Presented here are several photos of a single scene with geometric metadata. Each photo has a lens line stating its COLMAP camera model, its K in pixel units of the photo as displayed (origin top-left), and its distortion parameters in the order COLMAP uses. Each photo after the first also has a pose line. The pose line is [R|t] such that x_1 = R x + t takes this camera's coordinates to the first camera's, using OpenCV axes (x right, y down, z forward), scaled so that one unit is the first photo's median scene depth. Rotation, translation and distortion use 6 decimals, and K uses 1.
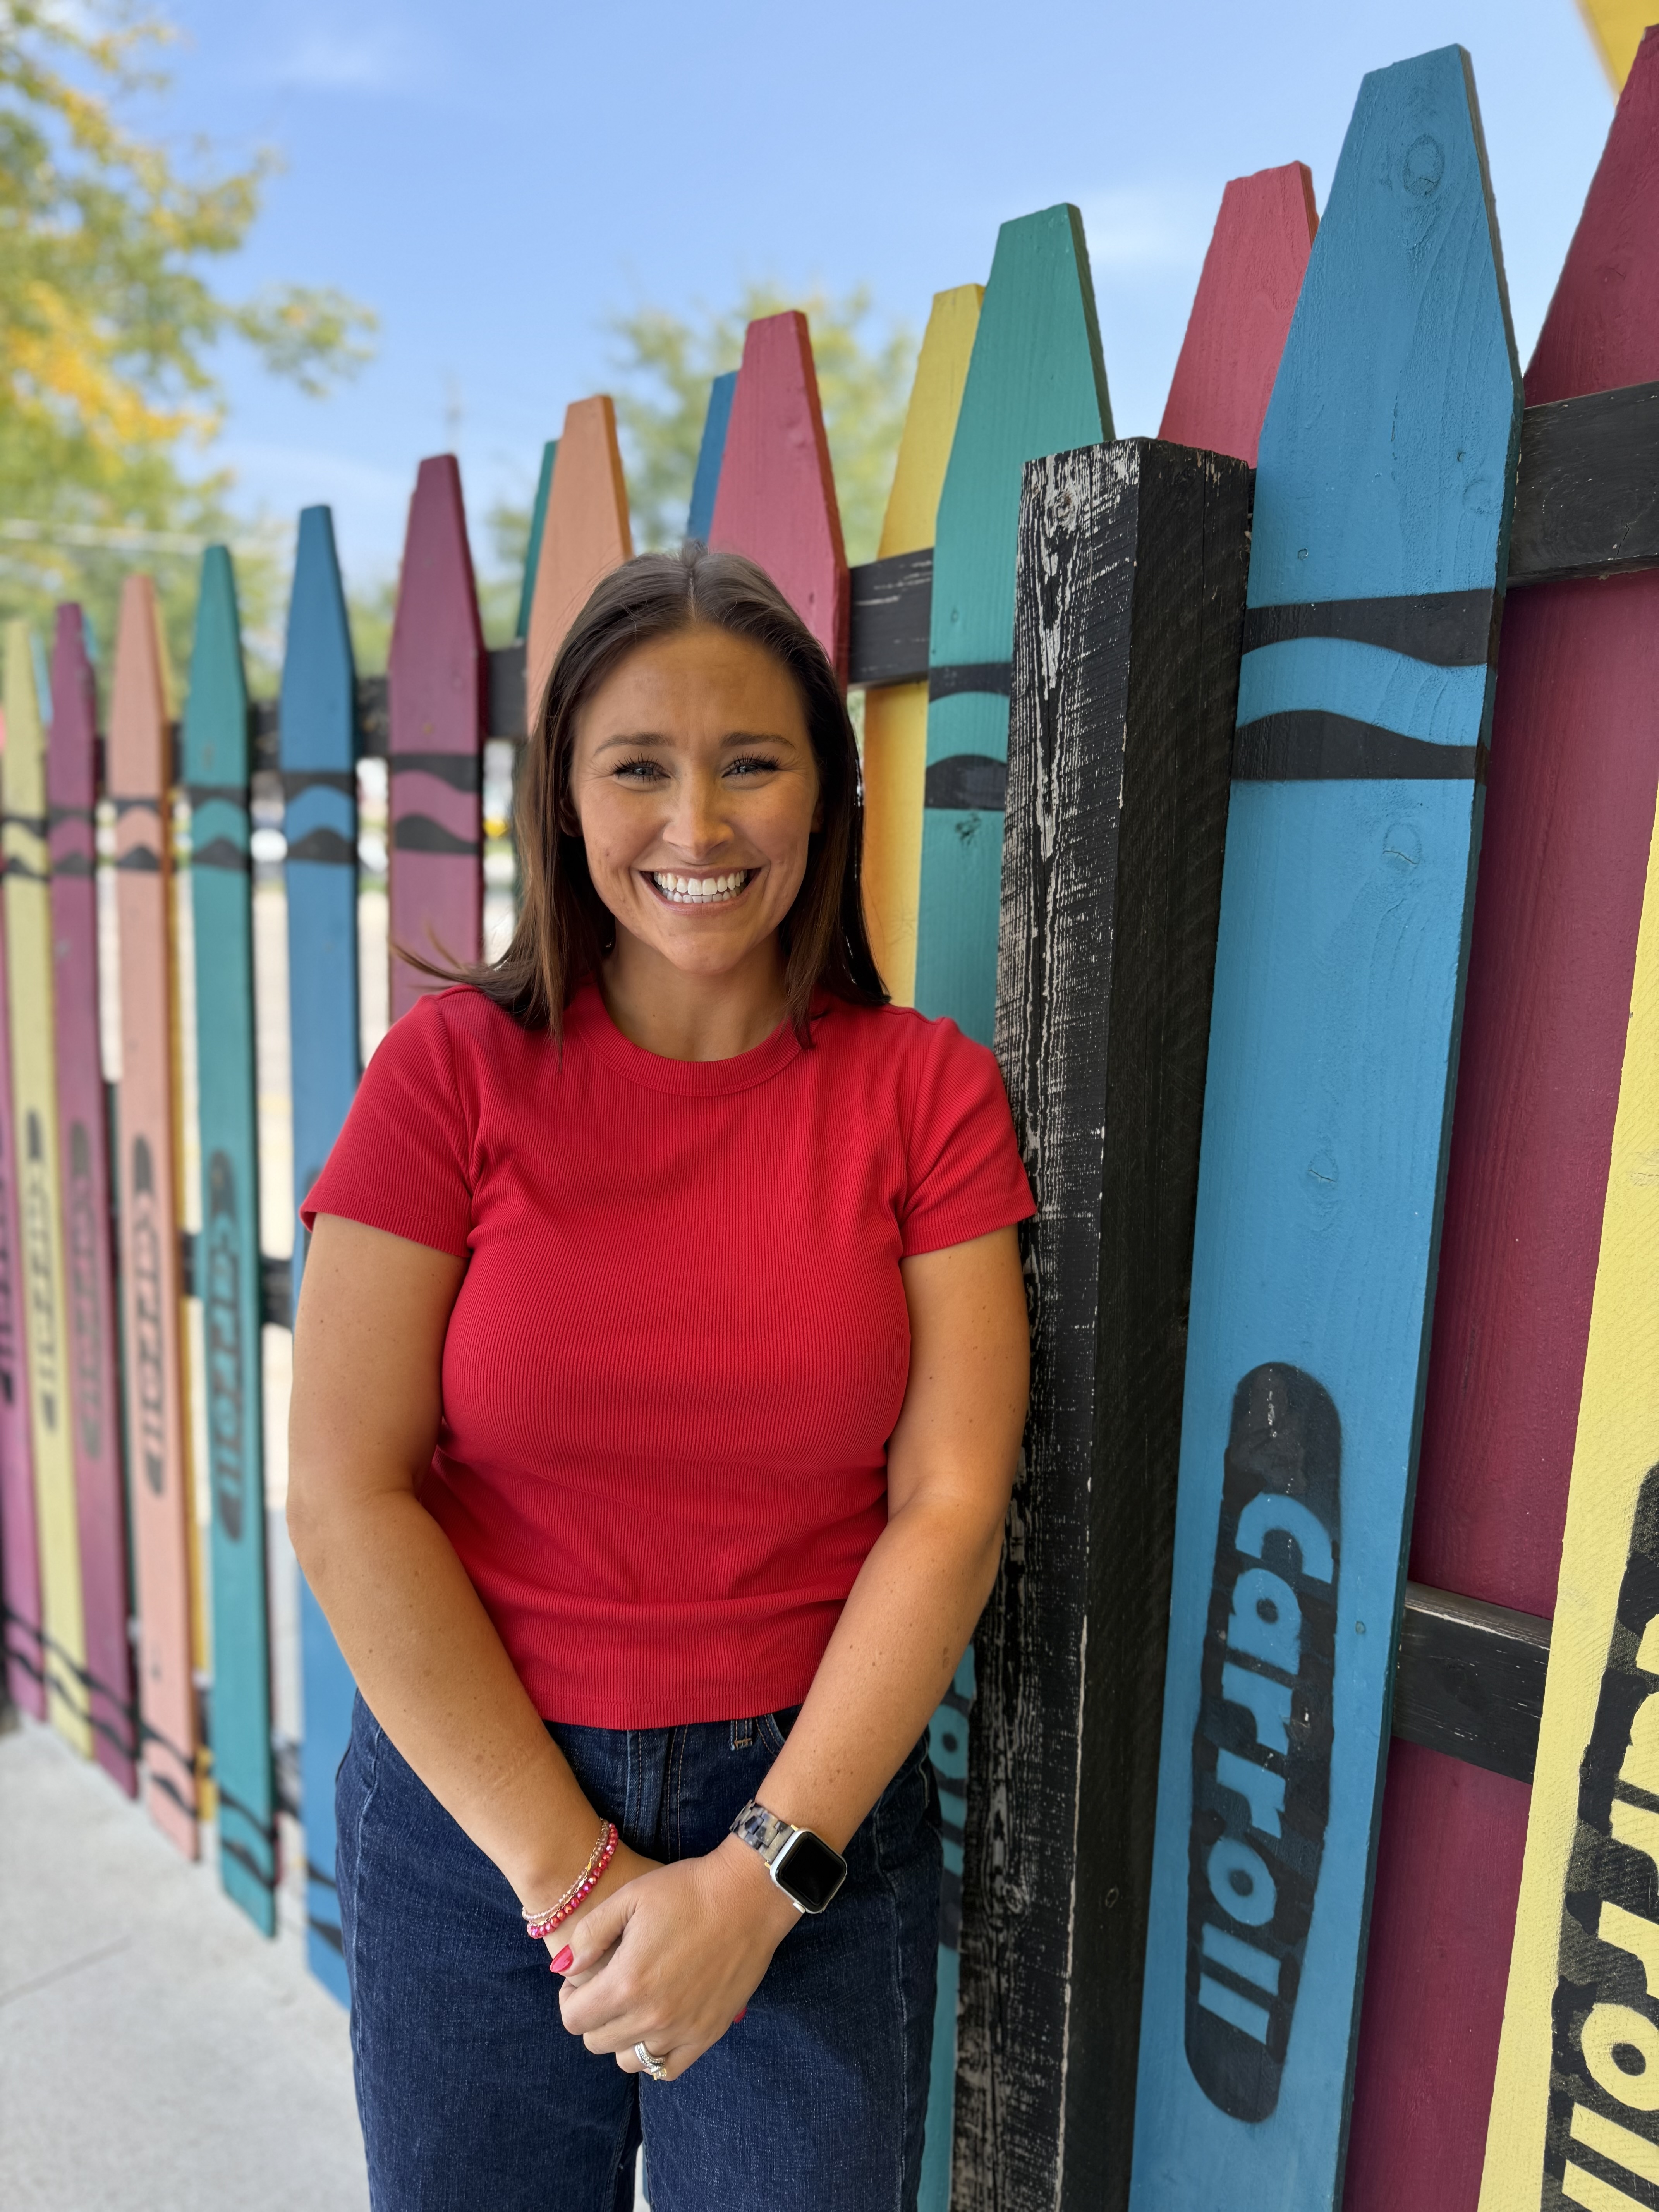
lens RADIAL K [[1570.0, 0, 826.6], [0, 1570.0, 1097.1], [0, 0, 1]] dist [-0.001606, -0.006747]
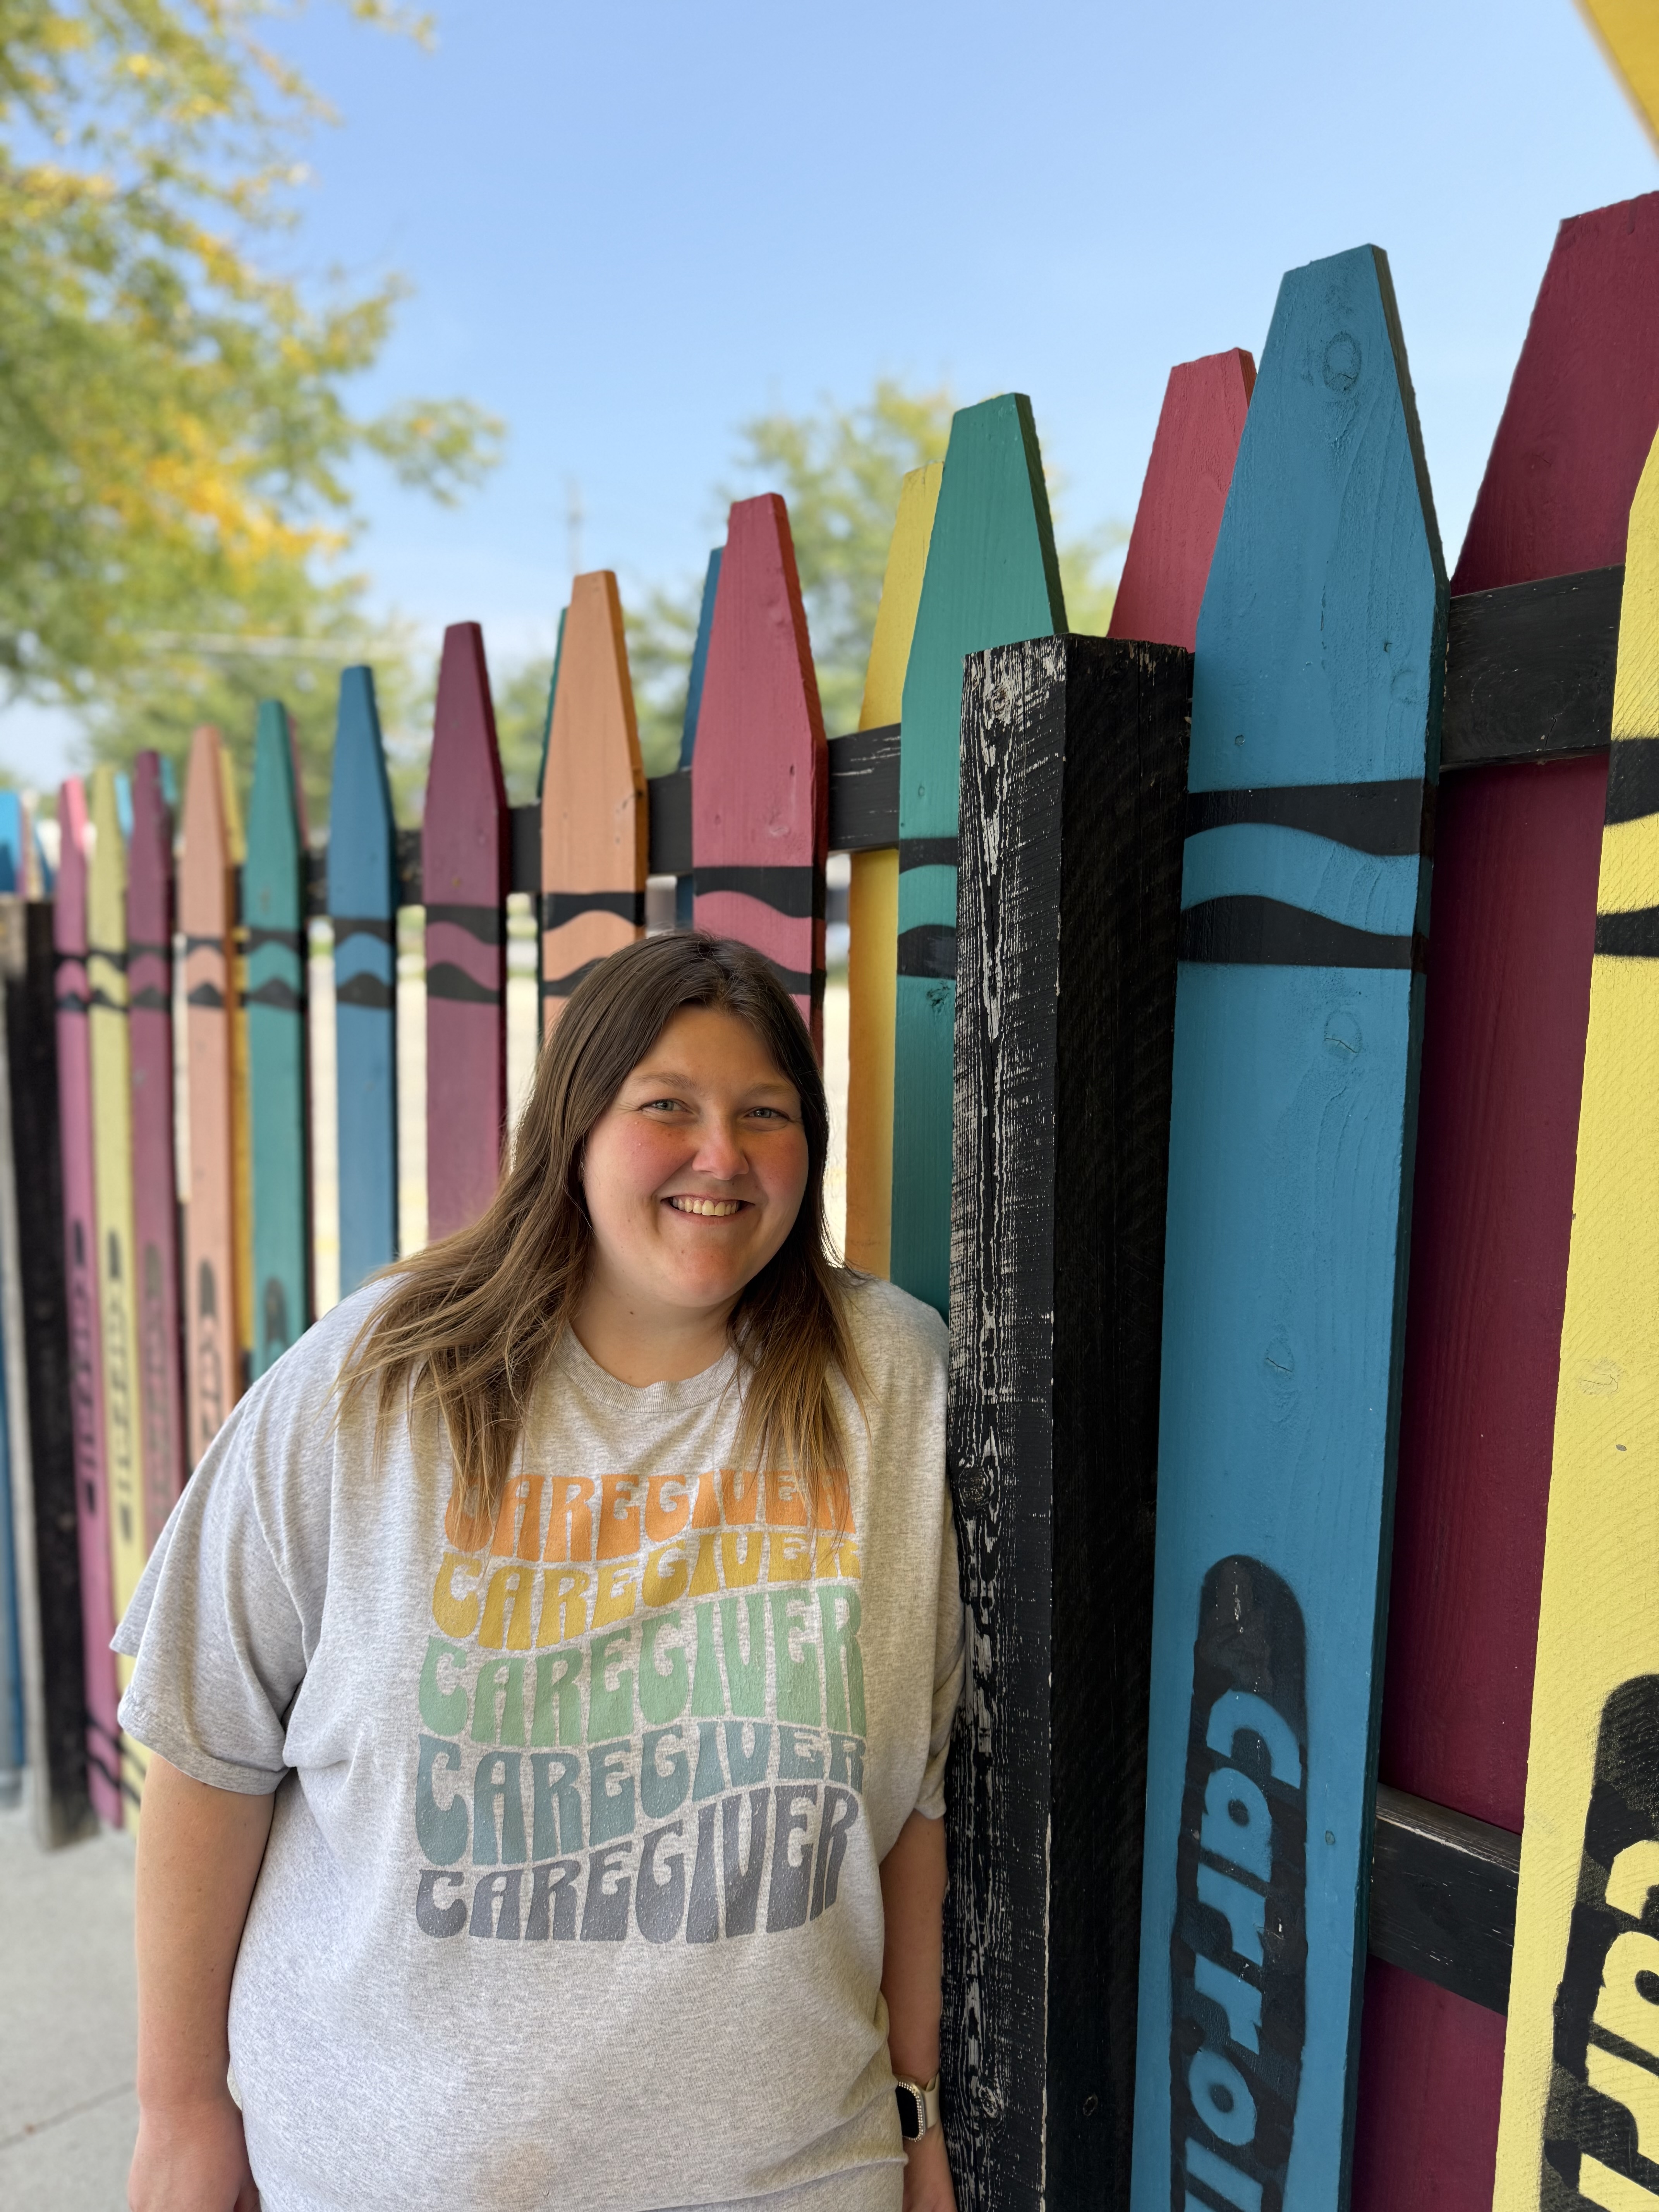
lens RADIAL K [[1568.4, 0, 816.7], [0, 1568.4, 1098.2], [0, 0, 1]] dist [-0.001518, -0.005618]
pose [[0.996812, -0.008474, -0.079334, 0.105206], [0.004570, 0.998776, -0.049259, -0.066454], [0.079654, 0.048740, 0.995630, -0.000384]]
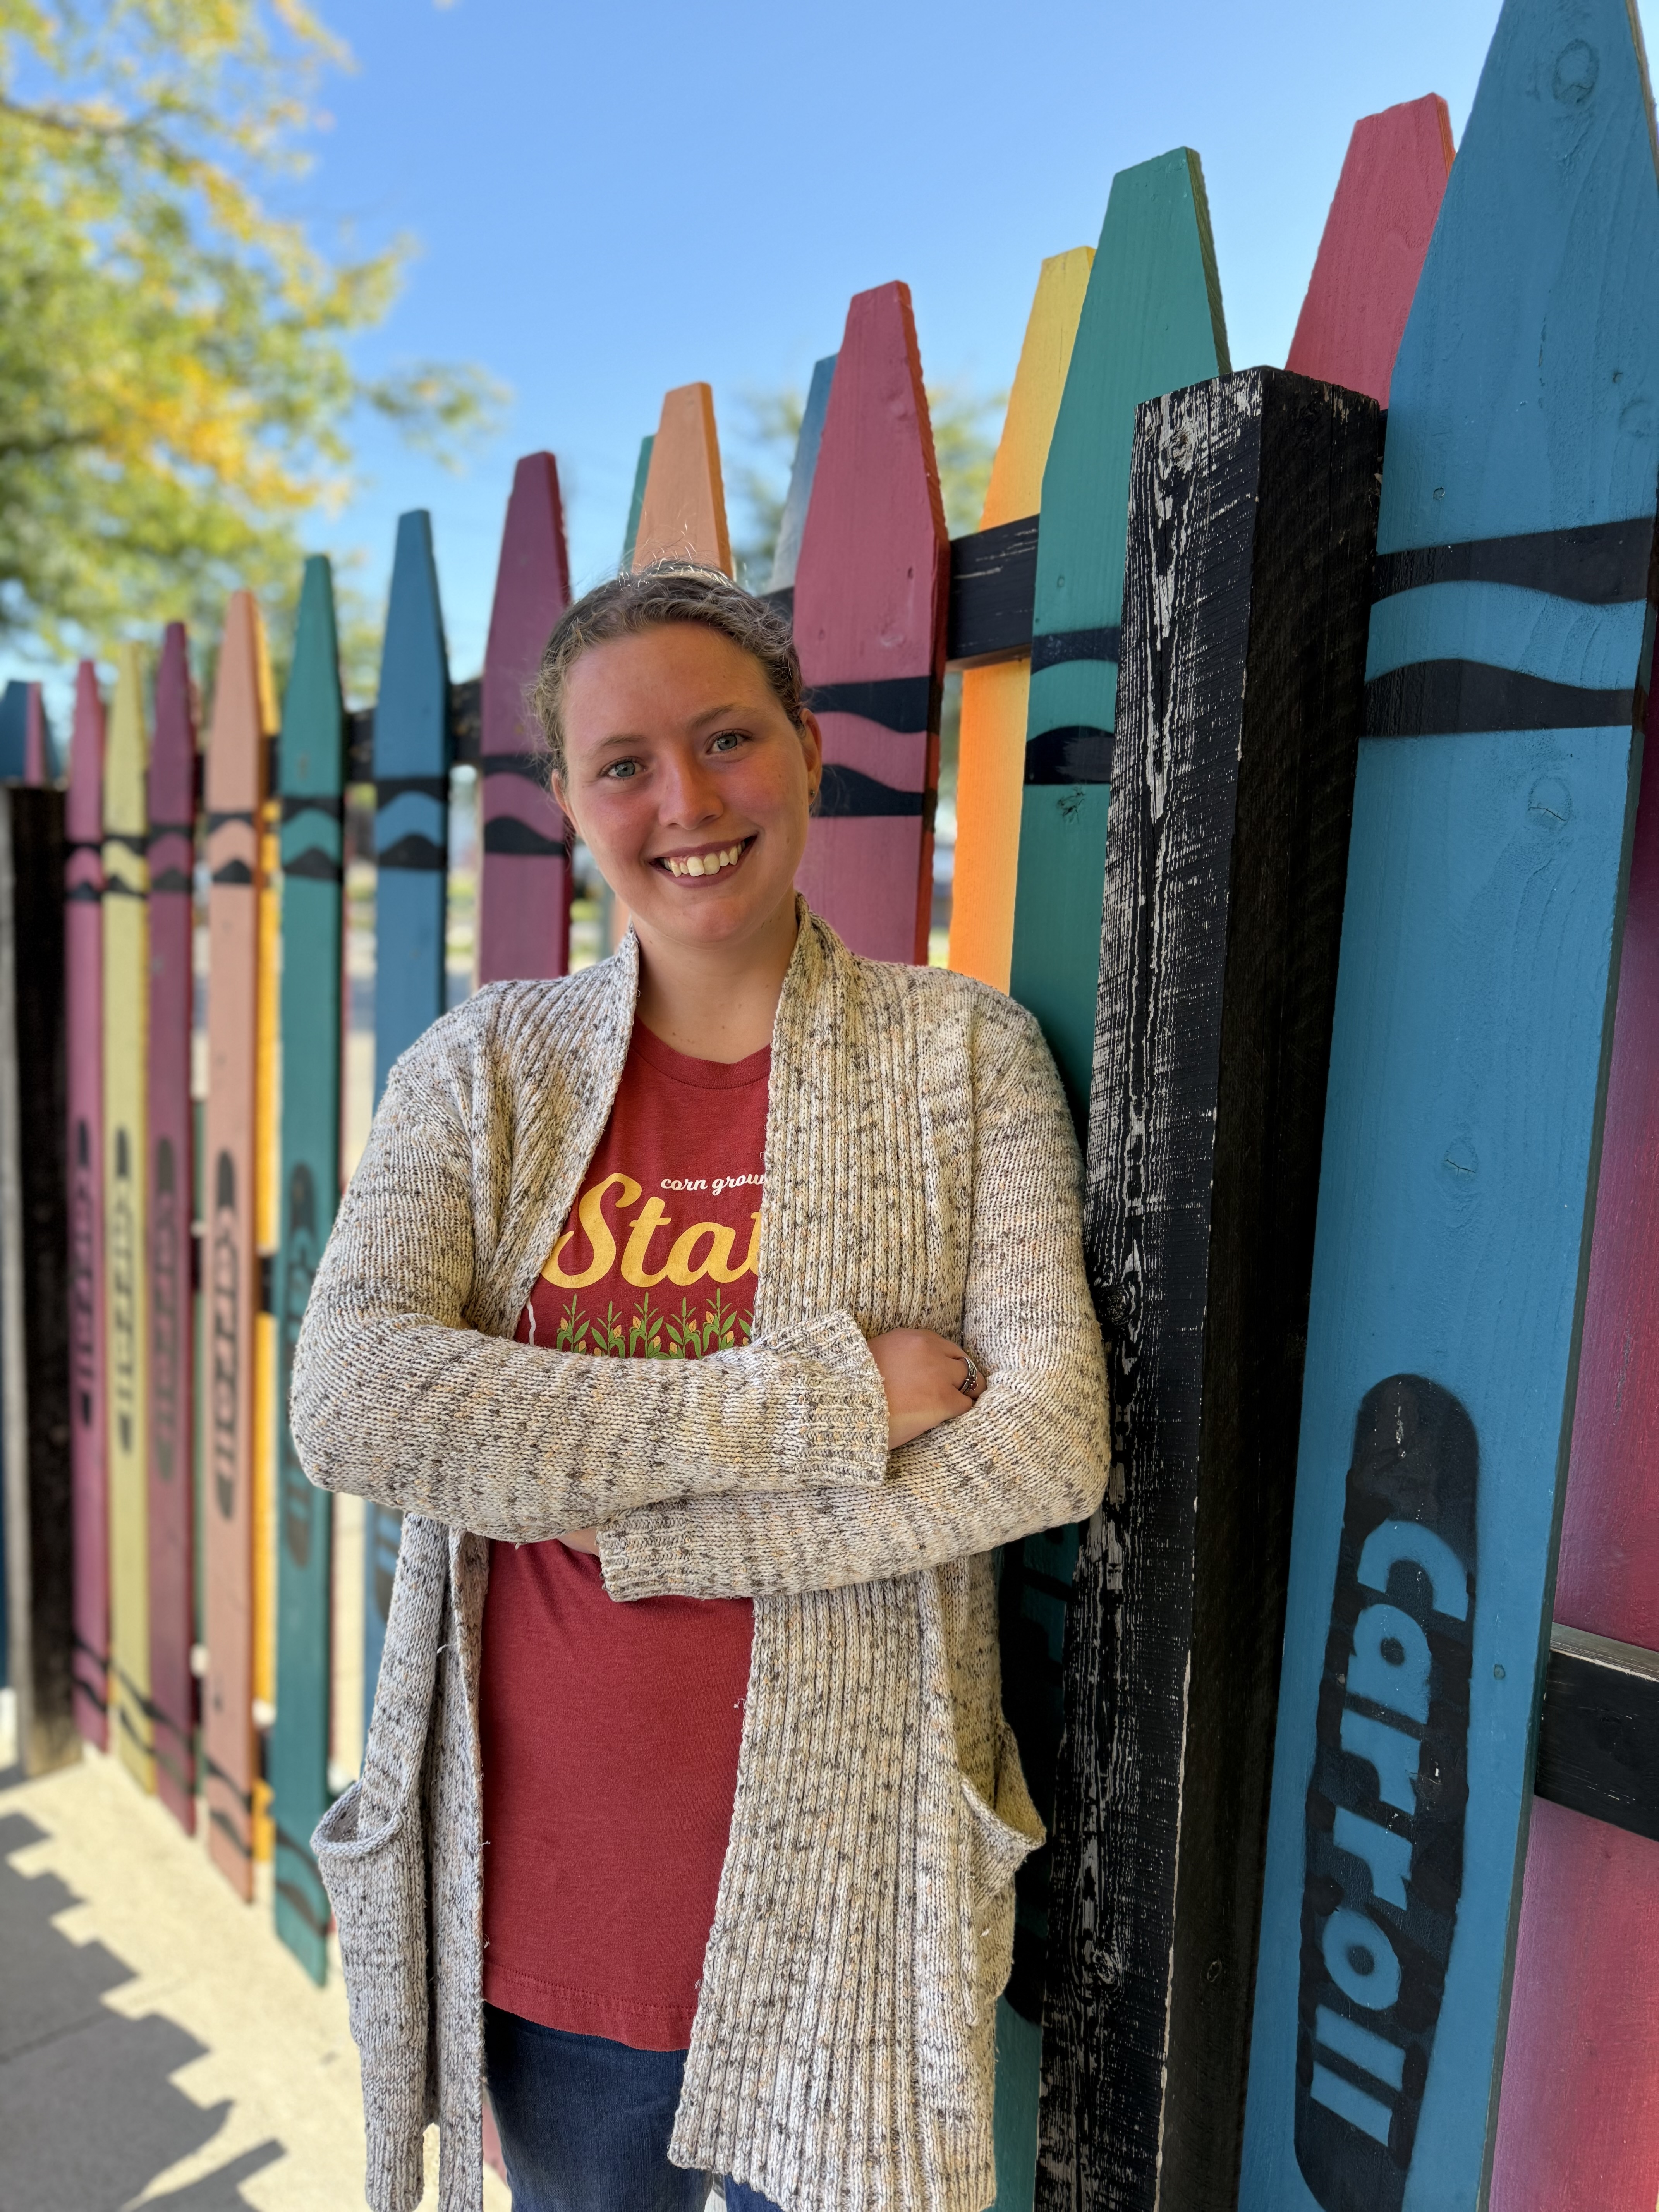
lens RADIAL K [[1569.1, 0, 831.9], [0, 1569.1, 1085.6], [0, 0, 1]] dist [-0.002193, -0.002062]
pose [[0.998268, 0.019254, -0.055590, 0.002381], [-0.022015, 0.998532, -0.049481, 0.054864], [0.054556, 0.050620, 0.997227, 0.066360]]
